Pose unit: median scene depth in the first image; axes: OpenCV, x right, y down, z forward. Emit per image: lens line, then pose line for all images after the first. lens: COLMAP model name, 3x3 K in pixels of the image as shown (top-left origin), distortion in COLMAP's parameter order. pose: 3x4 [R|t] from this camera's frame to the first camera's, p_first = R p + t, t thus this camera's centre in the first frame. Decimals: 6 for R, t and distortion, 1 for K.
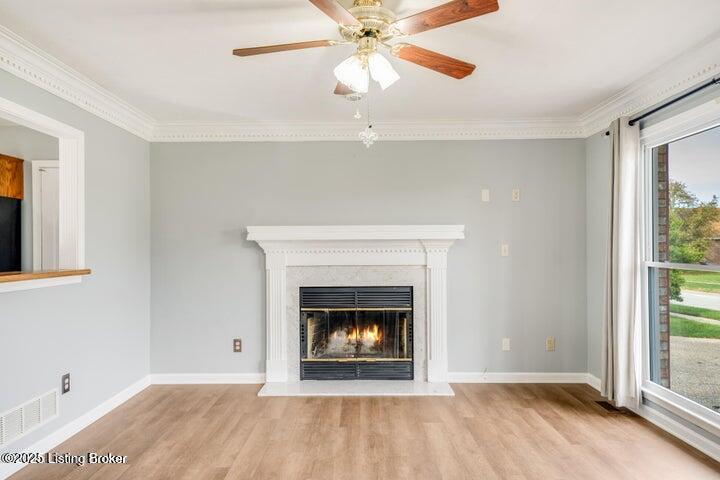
lens RADIAL K [[477.6, 0, 360.0], [0, 477.6, 240.0], [0, 0, 1]] dist [0.030395, 0.000142]
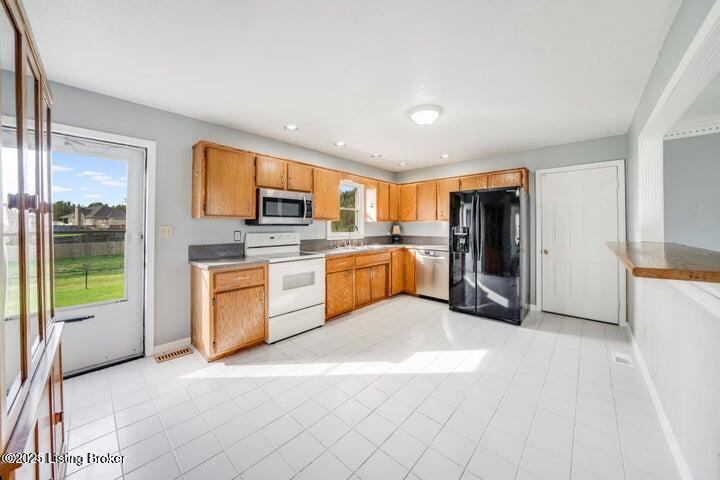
lens RADIAL K [[255.4, 0, 357.5], [0, 255.4, 222.2], [0, 0, 1]] dist [-0.011357, -0.000048]
pose [[0.740654, -0.001923, -0.671884, -0.573470], [0.005441, 0.999980, 0.003135, -0.000061], [0.671865, -0.005978, 0.740650, -0.009506]]
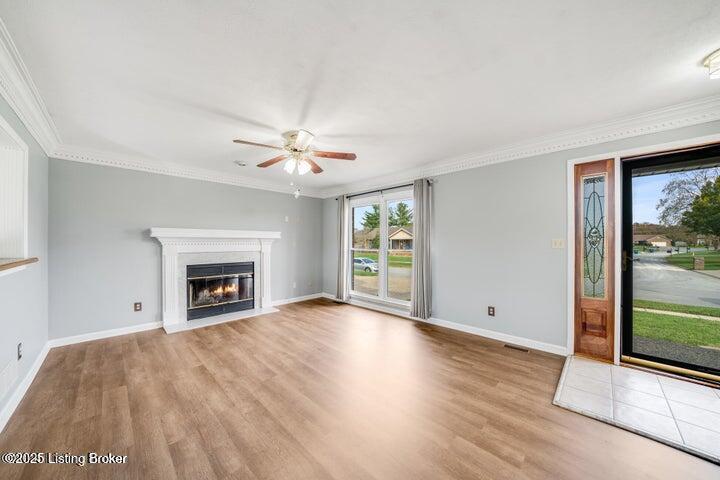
lens RADIAL K [[248.1, 0, 353.8], [0, 248.1, 241.2], [0, 0, 1]] dist [-0.008707, 0.000070]
pose [[0.705807, 0.010241, 0.708330, -0.340623], [-0.016586, 0.999860, 0.002072, 0.002526], [-0.708210, -0.013211, 0.705878, -0.021358]]
